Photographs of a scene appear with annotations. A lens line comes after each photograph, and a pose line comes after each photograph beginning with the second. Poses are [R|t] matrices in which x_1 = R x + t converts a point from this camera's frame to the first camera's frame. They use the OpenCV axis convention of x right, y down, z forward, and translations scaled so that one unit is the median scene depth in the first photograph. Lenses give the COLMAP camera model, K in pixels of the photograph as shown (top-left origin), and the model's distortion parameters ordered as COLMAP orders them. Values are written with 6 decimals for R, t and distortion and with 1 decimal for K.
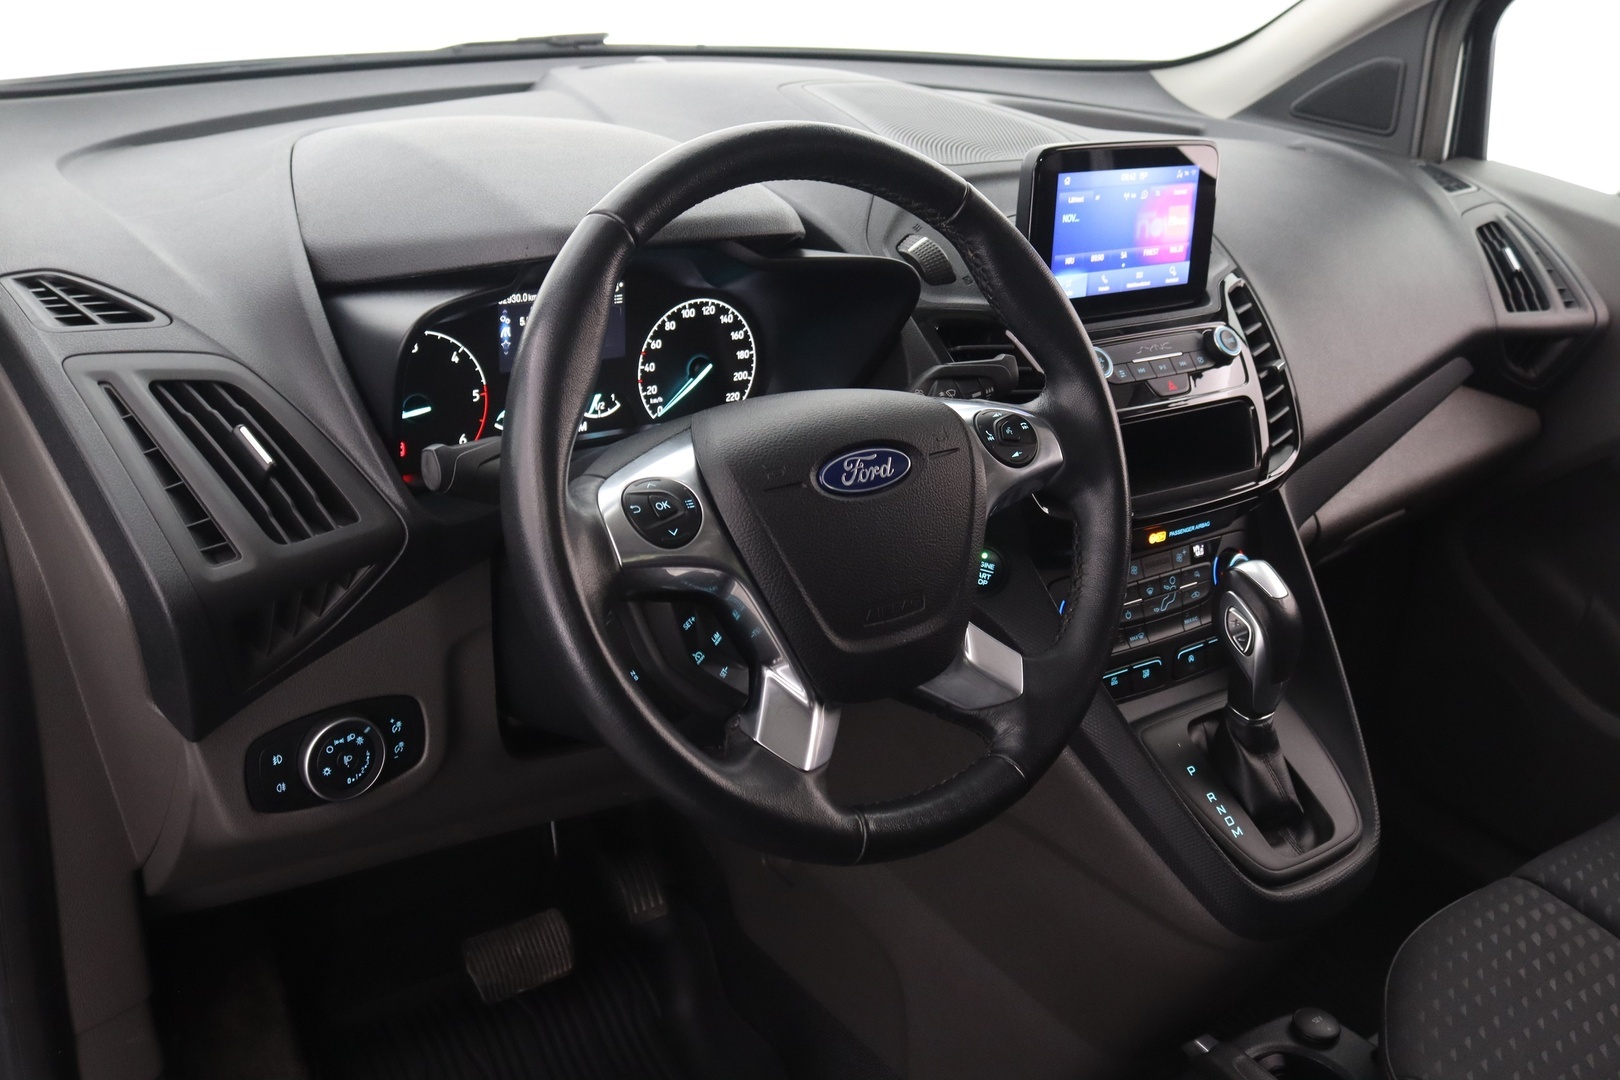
lens RADIAL K [[1604.3, 0, 810.0], [0, 1604.3, 540.0], [0, 0, 1]] dist [-0.111316, -0.002683]
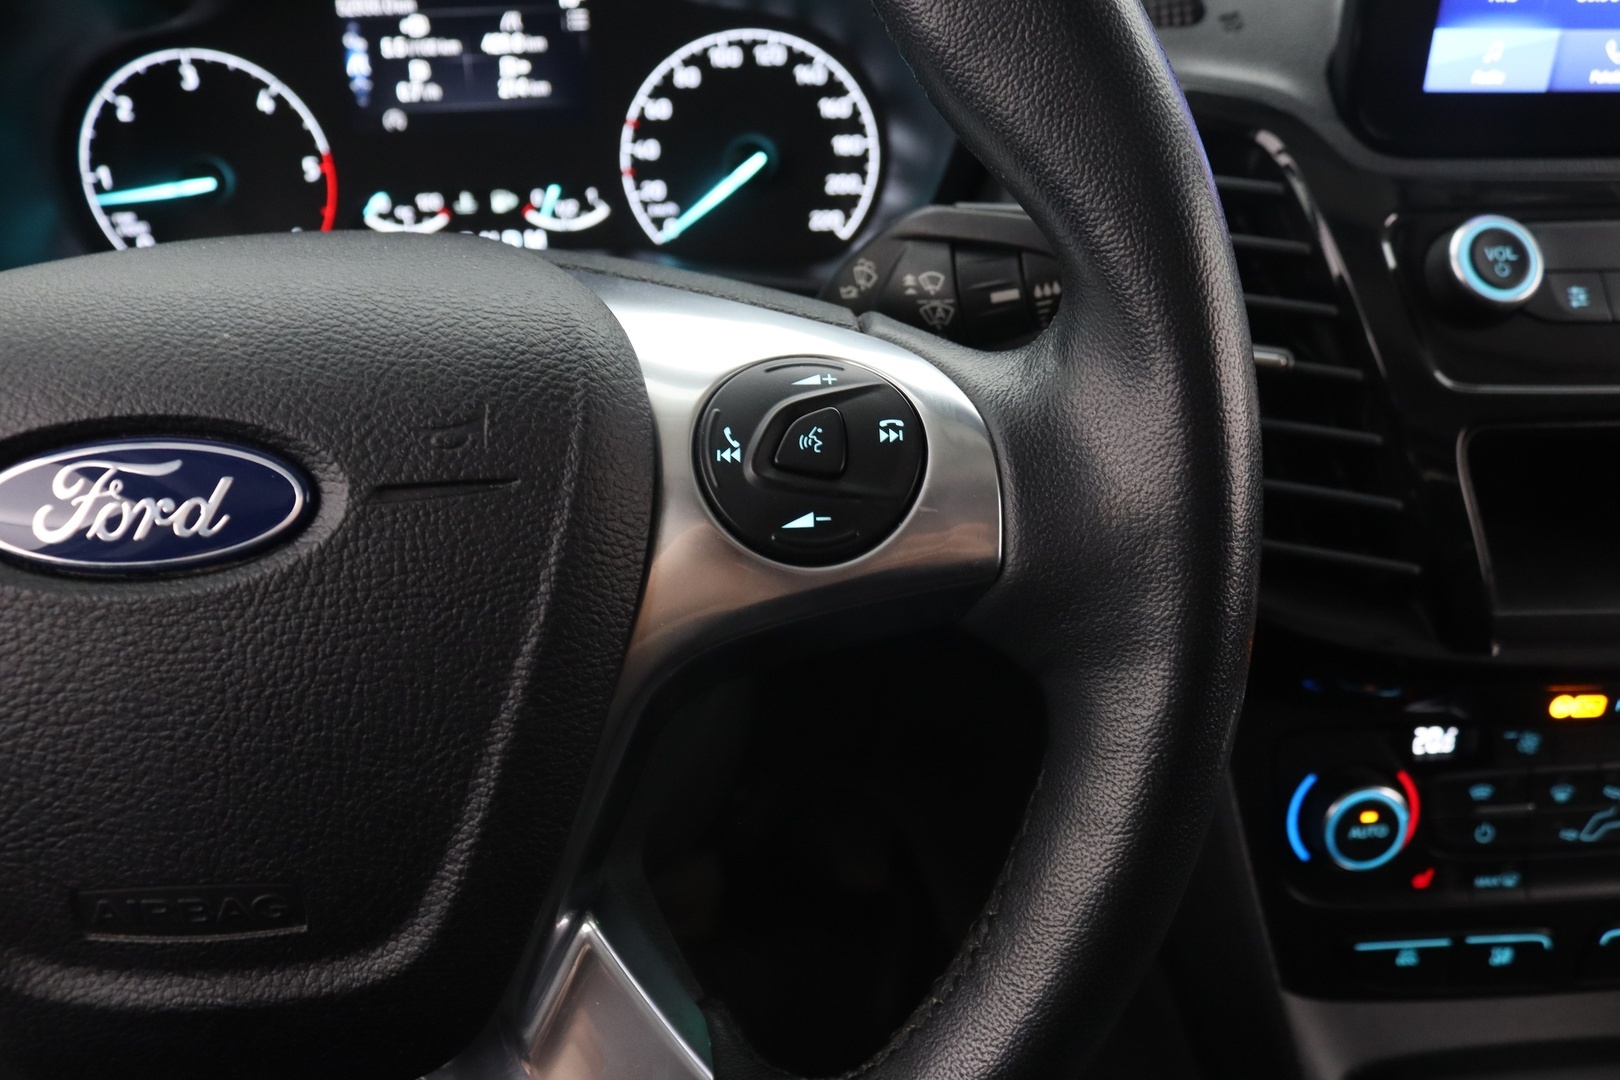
lens RADIAL K [[1325.3, 0, 816.0], [0, 1325.3, 511.4], [0, 0, 1]] dist [-0.165109, 0.127522]
pose [[0.832390, 0.237885, -0.500538, 0.205466], [-0.156071, 0.967254, 0.200152, -0.084786], [0.531760, -0.088485, 0.842260, 0.624242]]
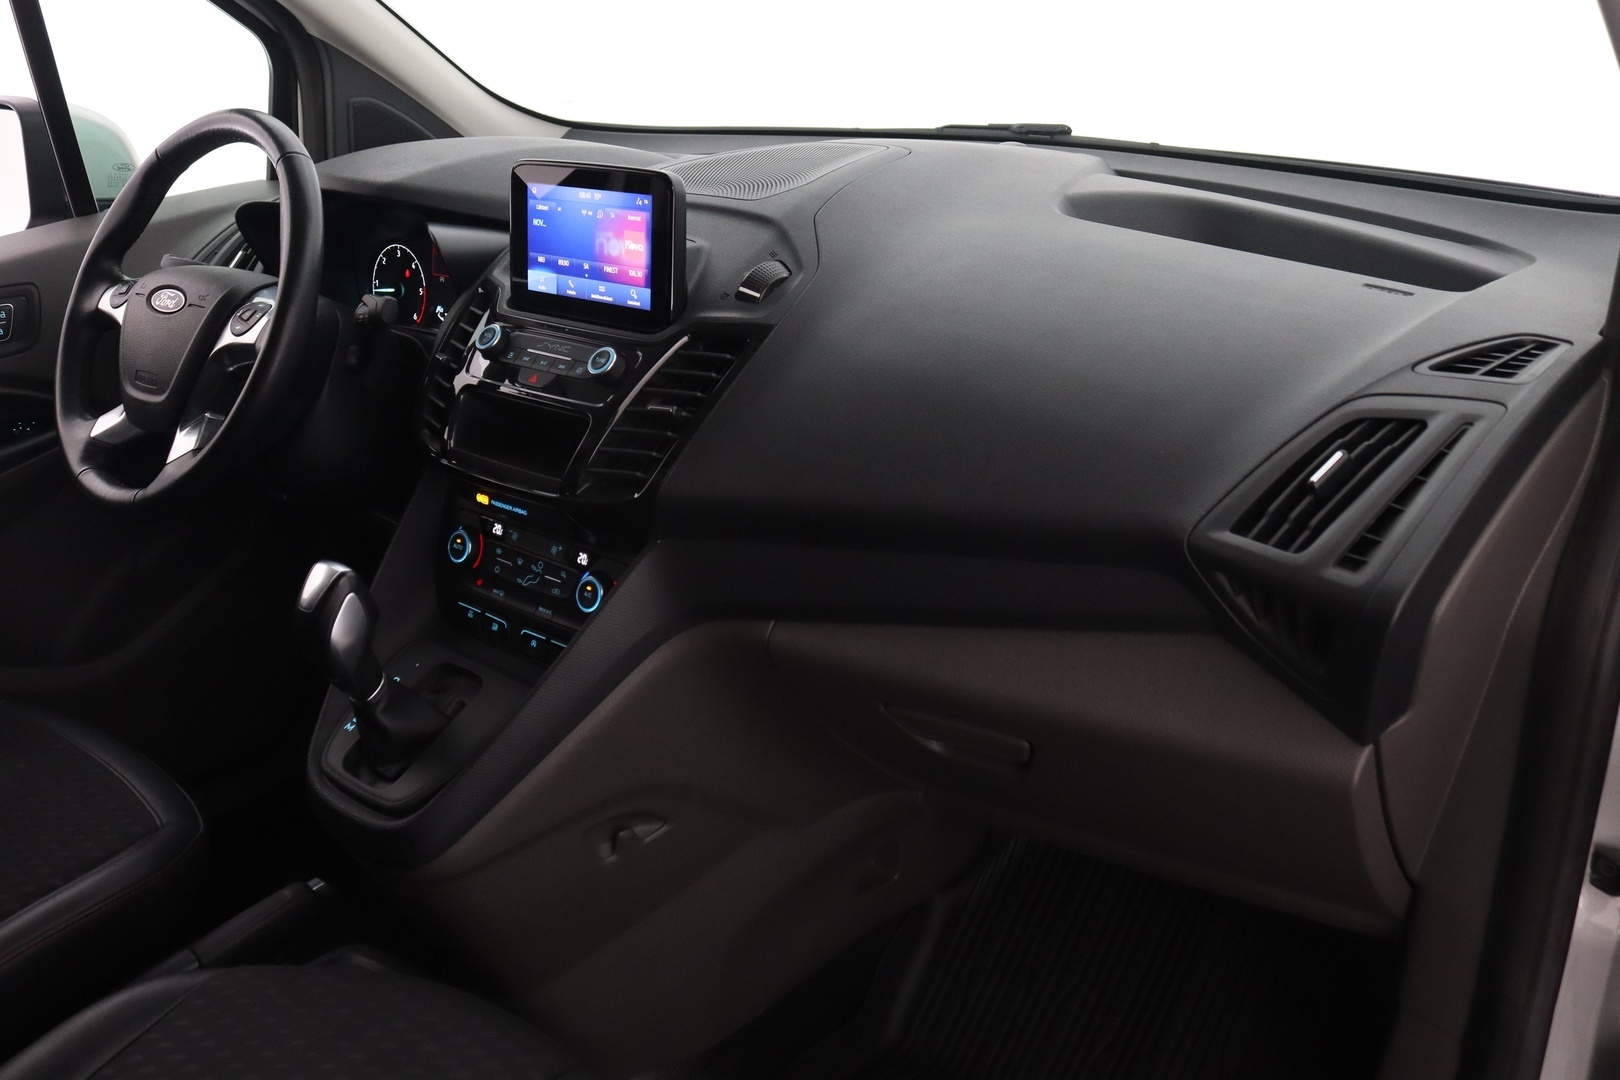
lens RADIAL K [[1500.0, 0, 810.0], [0, 1500.0, 540.0], [0, 0, 1]] dist [-0.123477, 0.000560]
pose [[0.226349, 0.263429, -0.937748, 1.277460], [-0.364261, 0.915773, 0.169333, -0.240358], [0.903372, 0.303256, 0.303241, 0.895647]]
